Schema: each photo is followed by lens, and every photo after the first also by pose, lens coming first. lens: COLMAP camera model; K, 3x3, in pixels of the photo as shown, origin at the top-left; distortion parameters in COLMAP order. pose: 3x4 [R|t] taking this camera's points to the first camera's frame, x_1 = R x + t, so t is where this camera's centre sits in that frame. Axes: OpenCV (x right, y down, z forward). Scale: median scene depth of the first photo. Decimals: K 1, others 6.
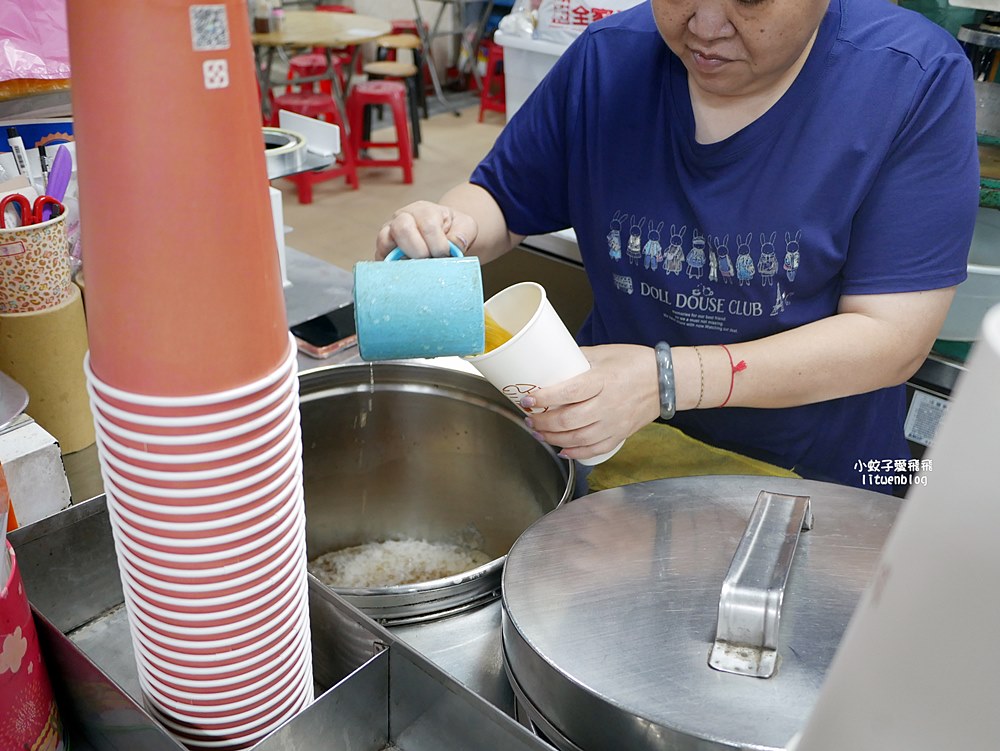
lens RADIAL K [[882.4, 0, 500.0], [0, 882.4, 375.5], [0, 0, 1]] dist [-0.010919, -0.007822]
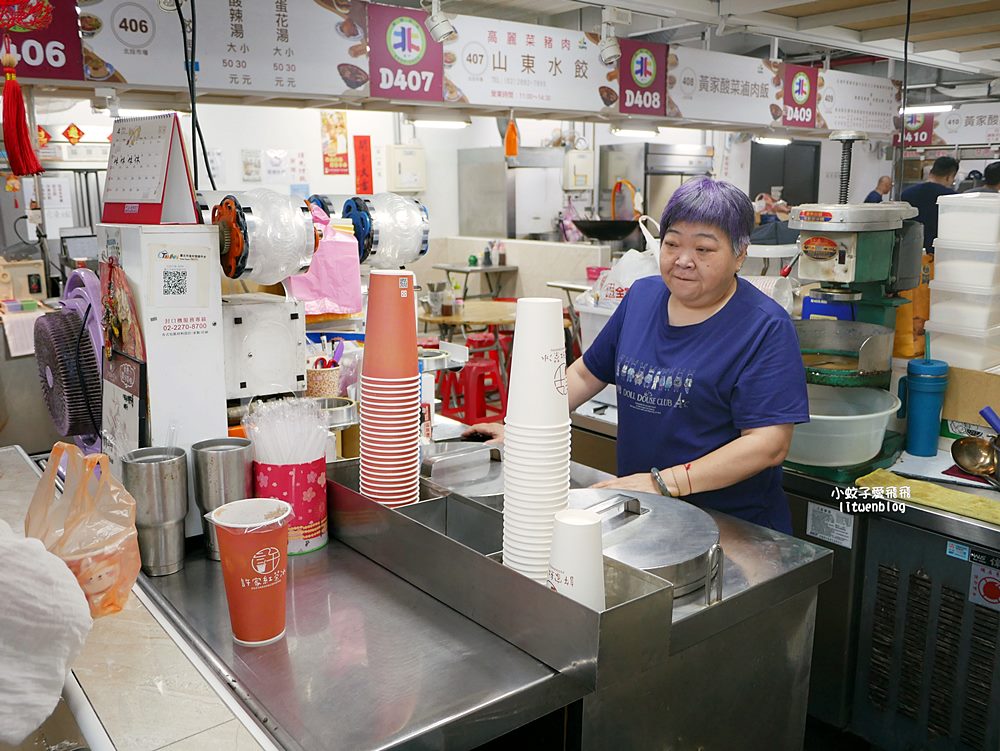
lens RADIAL K [[882.4, 0, 500.0], [0, 882.4, 375.5], [0, 0, 1]] dist [-0.010919, -0.007822]
pose [[0.980111, 0.000580, -0.198448, 0.190044], [-0.062014, 0.950811, -0.303500, 0.253356], [0.188511, 0.309770, 0.931937, -0.534583]]
